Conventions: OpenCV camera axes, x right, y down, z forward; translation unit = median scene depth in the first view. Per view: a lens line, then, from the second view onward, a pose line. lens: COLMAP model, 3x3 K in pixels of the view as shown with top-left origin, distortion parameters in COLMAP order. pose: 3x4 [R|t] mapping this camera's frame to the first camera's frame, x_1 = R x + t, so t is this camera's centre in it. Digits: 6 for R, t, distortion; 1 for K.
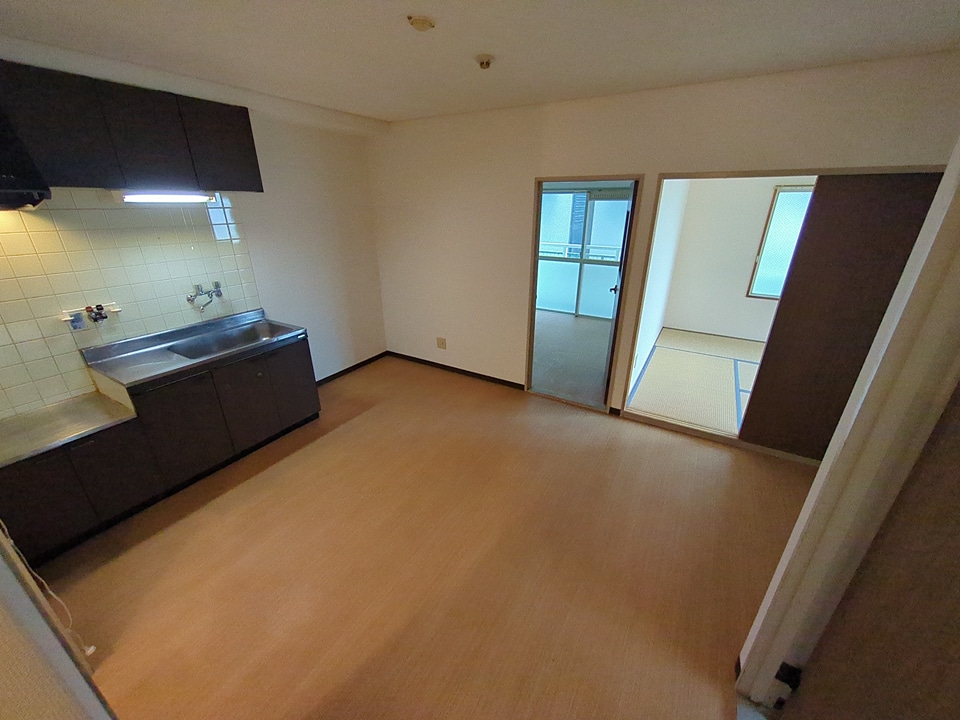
lens RADIAL K [[380.8, 0, 482.3], [0, 380.8, 358.9], [0, 0, 1]] dist [0.000125, 0.000387]
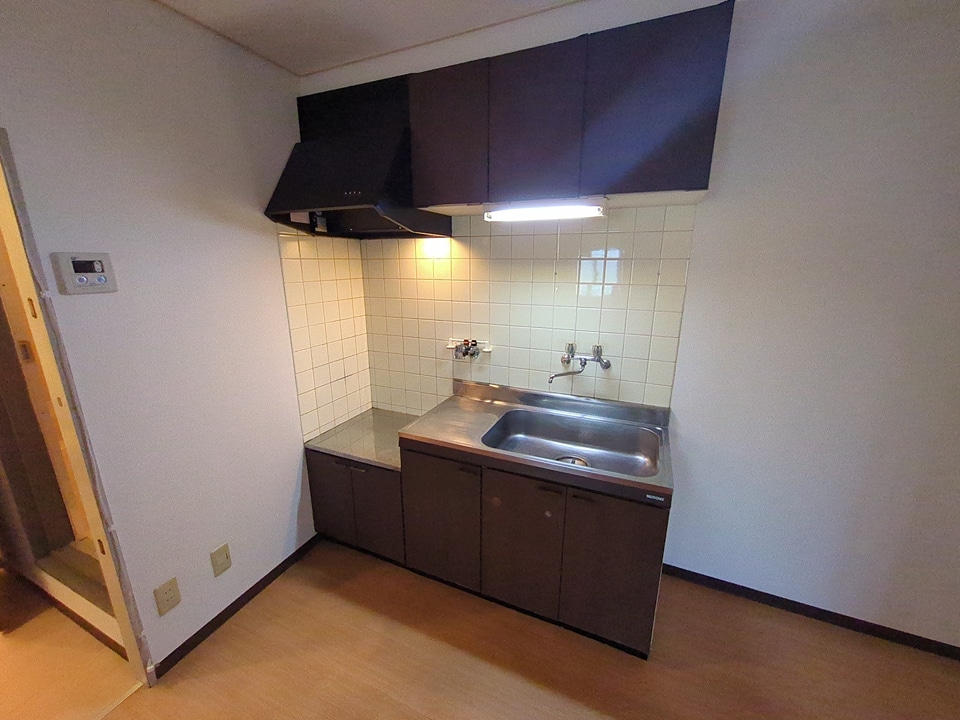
lens RADIAL K [[380.8, 0, 482.3], [0, 380.8, 358.9], [0, 0, 1]] dist [0.000125, 0.000387]
pose [[0.120268, 0.243541, -0.962405, -0.133981], [-0.383197, 0.905698, 0.181304, -0.276072], [0.915803, 0.346986, 0.202251, 0.866238]]
